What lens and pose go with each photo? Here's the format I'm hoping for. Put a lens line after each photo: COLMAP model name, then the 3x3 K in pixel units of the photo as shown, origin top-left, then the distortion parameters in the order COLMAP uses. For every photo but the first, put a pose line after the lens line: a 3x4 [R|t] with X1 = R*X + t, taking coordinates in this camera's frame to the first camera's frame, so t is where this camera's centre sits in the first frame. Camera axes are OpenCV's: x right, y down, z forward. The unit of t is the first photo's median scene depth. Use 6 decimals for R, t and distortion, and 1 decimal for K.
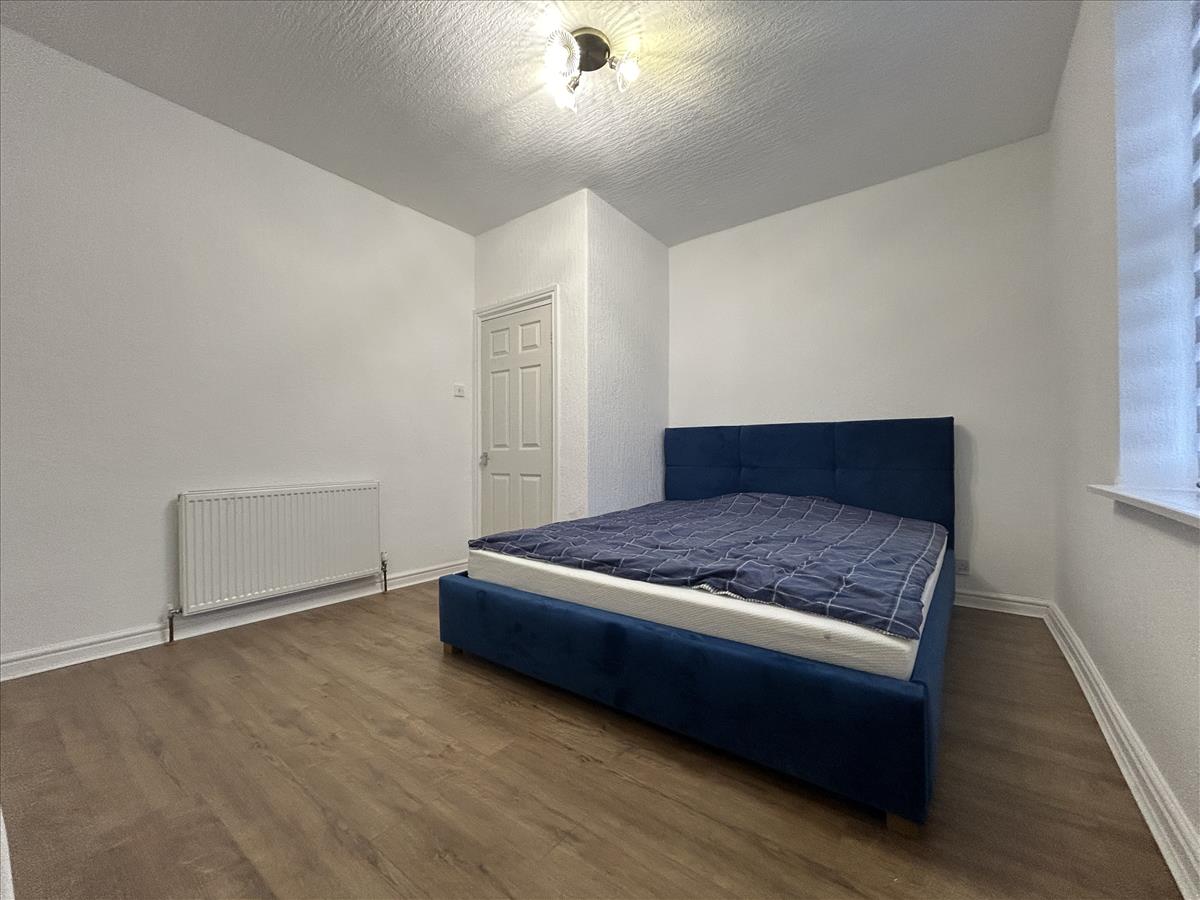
lens RADIAL K [[485.3, 0, 596.9], [0, 485.3, 451.3], [0, 0, 1]] dist [0.002217, 0.000330]
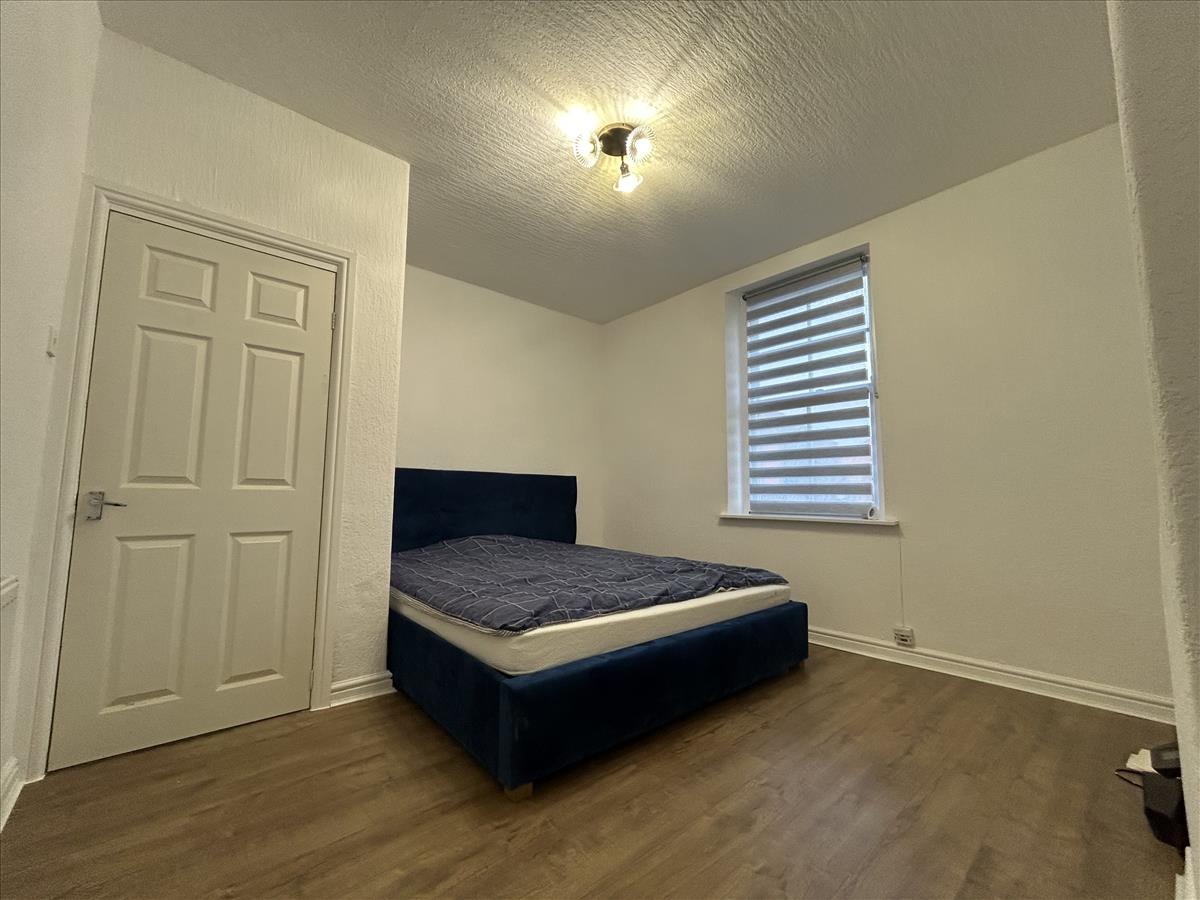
lens RADIAL K [[485.3, 0, 596.9], [0, 485.3, 451.3], [0, 0, 1]] dist [0.002217, 0.000330]
pose [[0.200792, 0.097619, 0.974758, -1.134558], [-0.015301, 0.995214, -0.096516, 0.002741], [-0.979514, 0.004465, 0.201324, 0.883087]]
